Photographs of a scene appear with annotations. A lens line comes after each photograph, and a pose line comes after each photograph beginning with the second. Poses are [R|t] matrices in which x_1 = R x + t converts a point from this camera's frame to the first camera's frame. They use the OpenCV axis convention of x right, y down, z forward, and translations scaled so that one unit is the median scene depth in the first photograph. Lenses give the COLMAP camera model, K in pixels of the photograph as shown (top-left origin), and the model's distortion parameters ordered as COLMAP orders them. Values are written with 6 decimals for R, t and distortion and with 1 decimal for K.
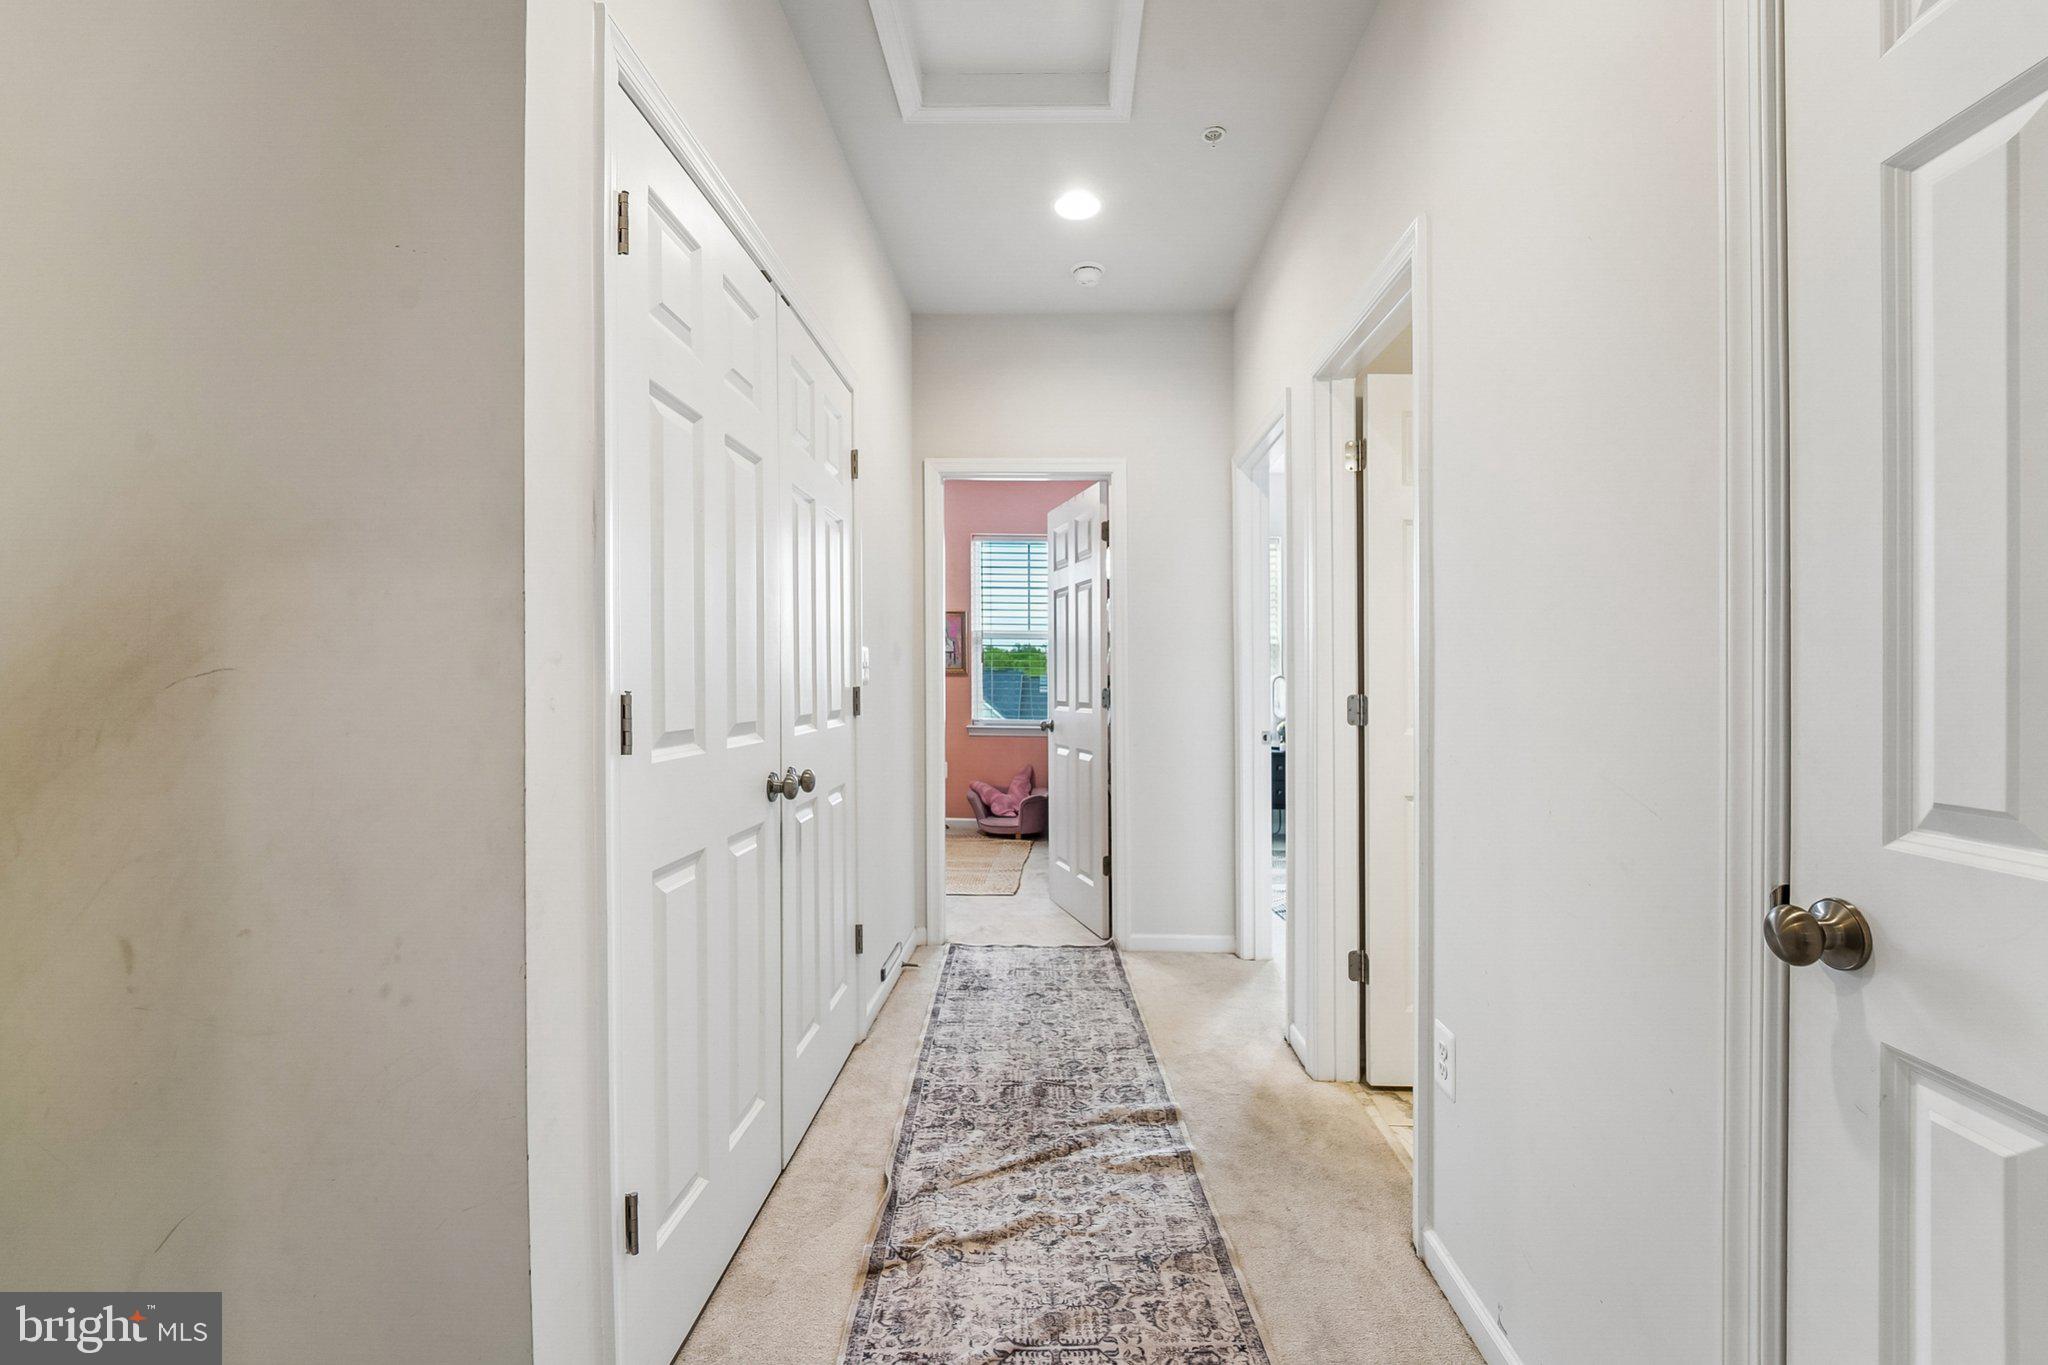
lens RADIAL K [[835.0, 0, 1024.1], [0, 835.0, 681.3], [0, 0, 1]] dist [-0.019580, -0.000895]
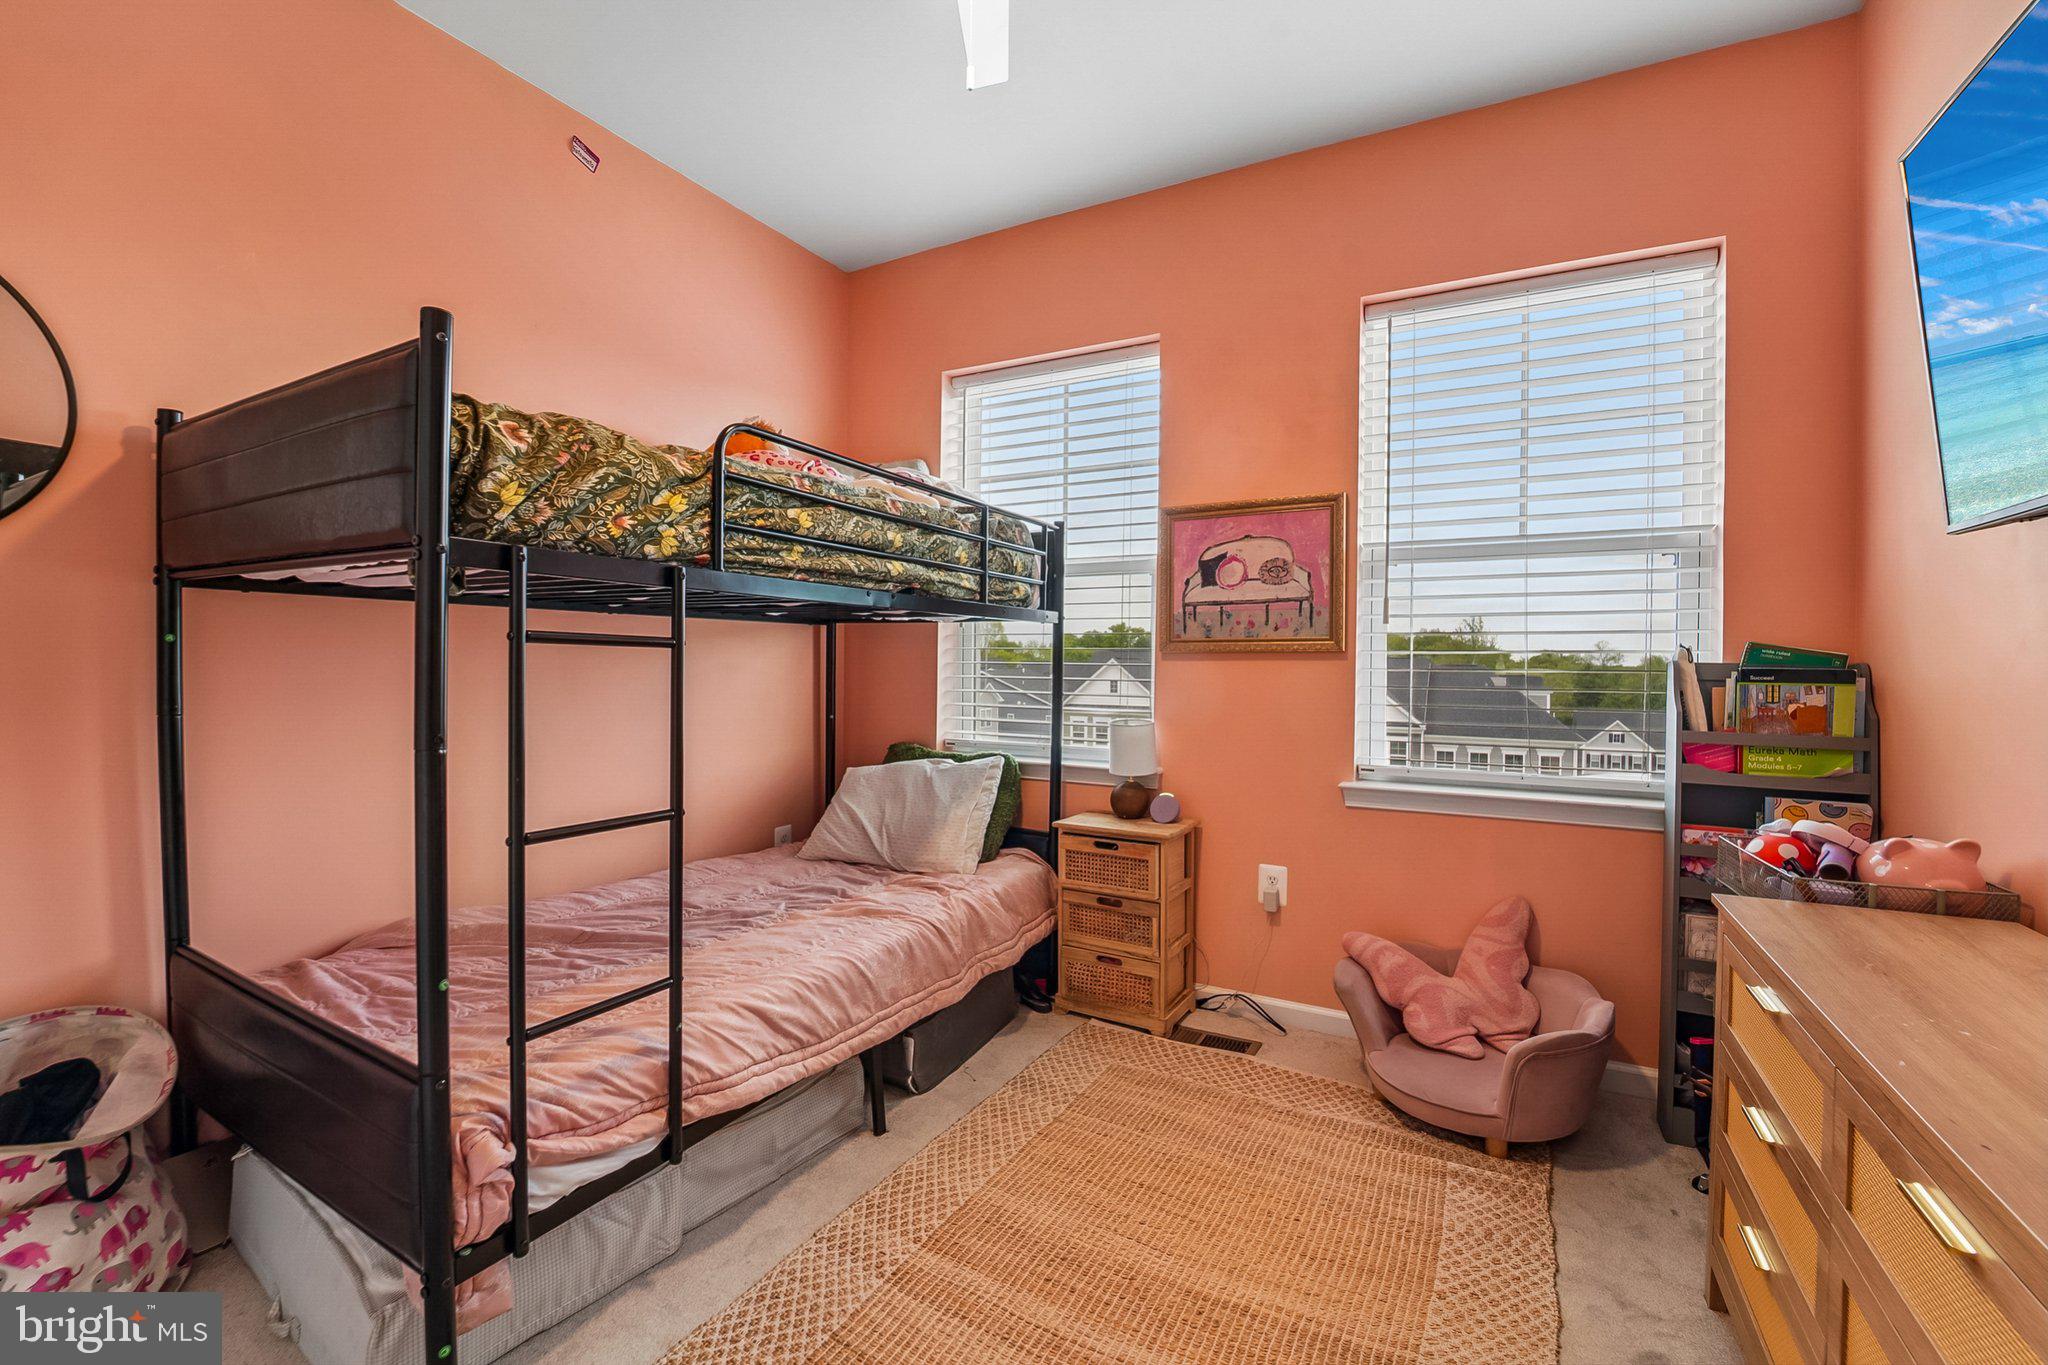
lens RADIAL K [[835.0, 0, 1016.3], [0, 835.0, 682.2], [0, 0, 1]] dist [-0.019580, -0.000895]
pose [[0.890789, 0.014259, -0.454193, -0.028026], [-0.011029, 0.999892, 0.009760, 0.003641], [0.454283, -0.003685, 0.890850, 0.592697]]
